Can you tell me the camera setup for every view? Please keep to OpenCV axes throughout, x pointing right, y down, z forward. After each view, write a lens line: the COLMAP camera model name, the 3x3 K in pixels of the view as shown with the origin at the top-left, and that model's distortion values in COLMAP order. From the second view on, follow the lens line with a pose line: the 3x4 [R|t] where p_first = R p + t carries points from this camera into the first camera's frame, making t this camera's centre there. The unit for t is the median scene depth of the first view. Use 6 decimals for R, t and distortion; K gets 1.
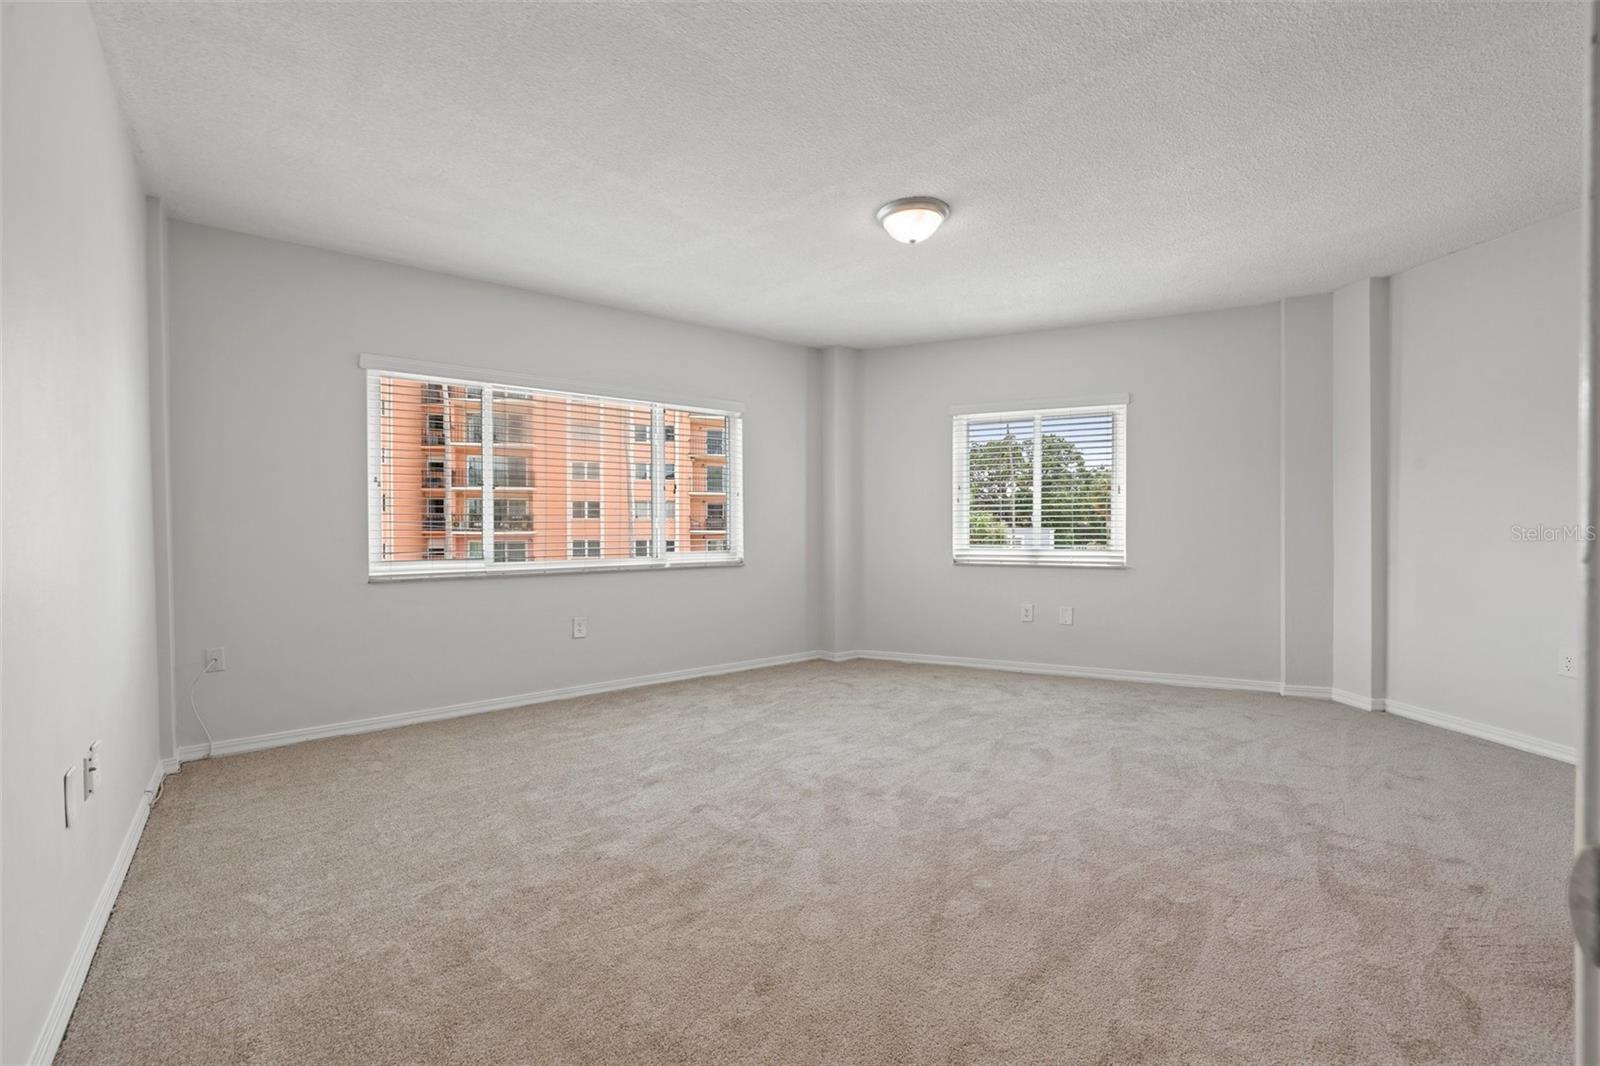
lens RADIAL K [[675.0, 0, 774.7], [0, 675.0, 526.1], [0, 0, 1]] dist [0.002017, 0.000353]
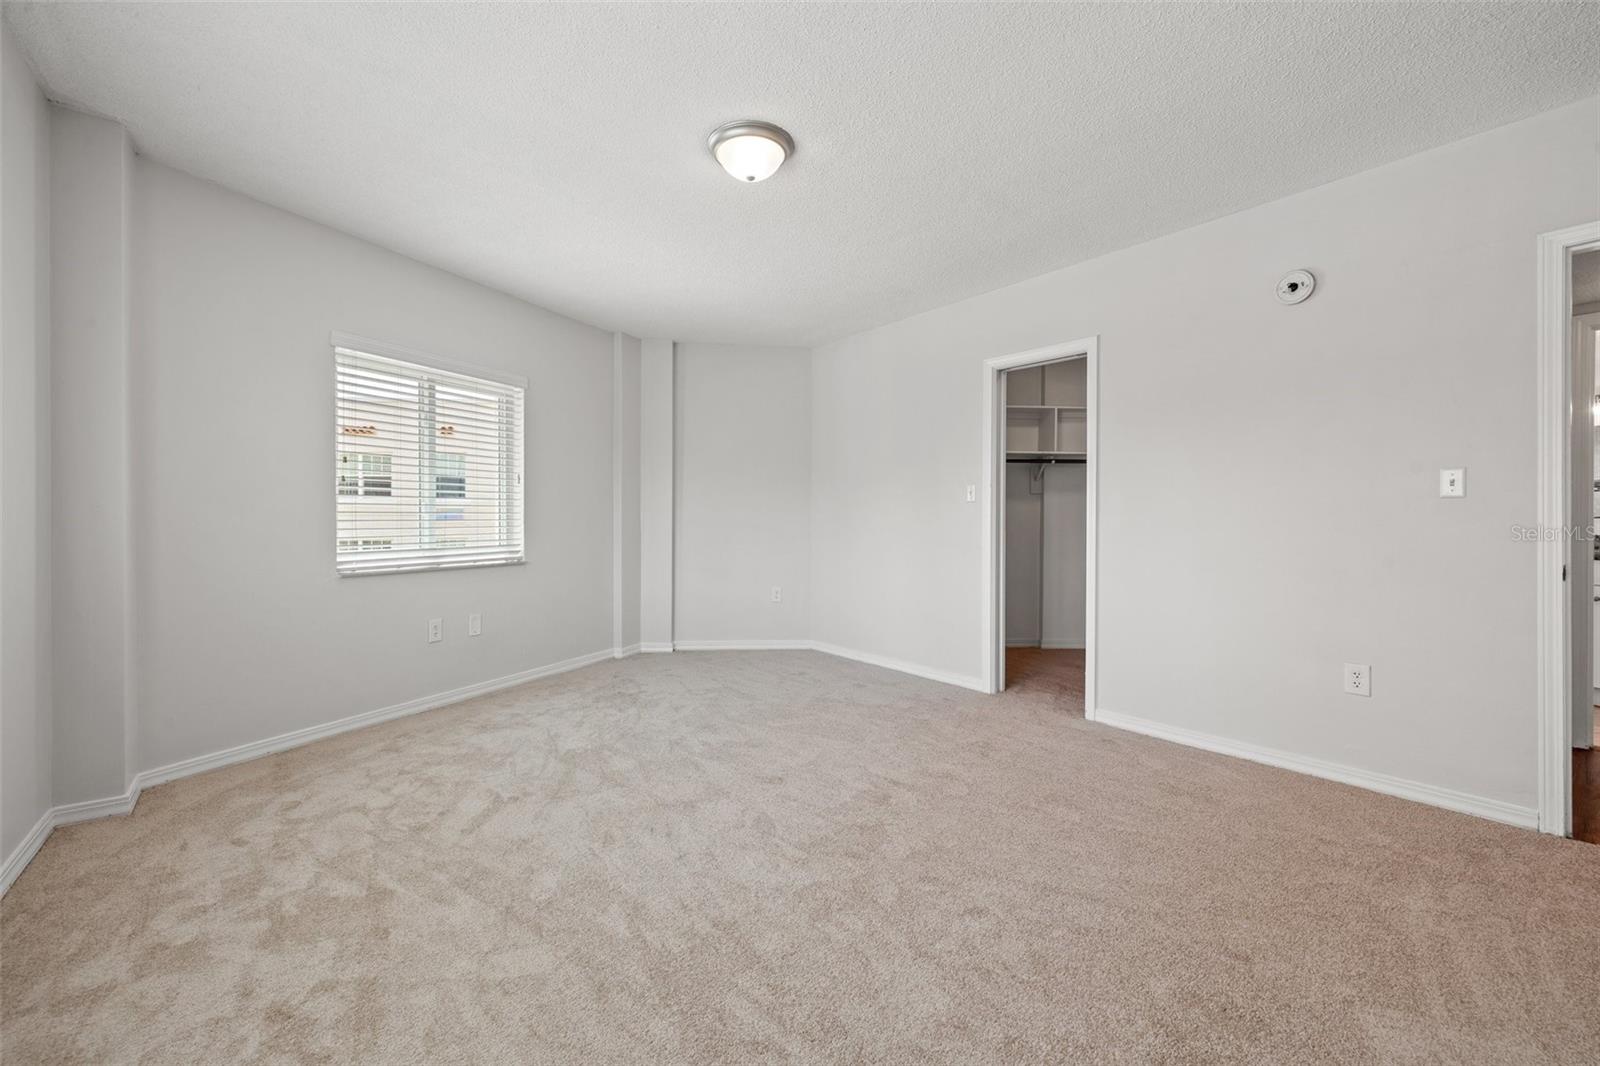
lens RADIAL K [[675.0, 0, 774.7], [0, 675.0, 526.1], [0, 0, 1]] dist [0.002017, 0.000353]
pose [[0.032622, -0.009875, 0.999419, -0.490964], [0.001062, 0.999951, 0.009846, 0.002001], [-0.999467, 0.000740, 0.032631, 0.744694]]
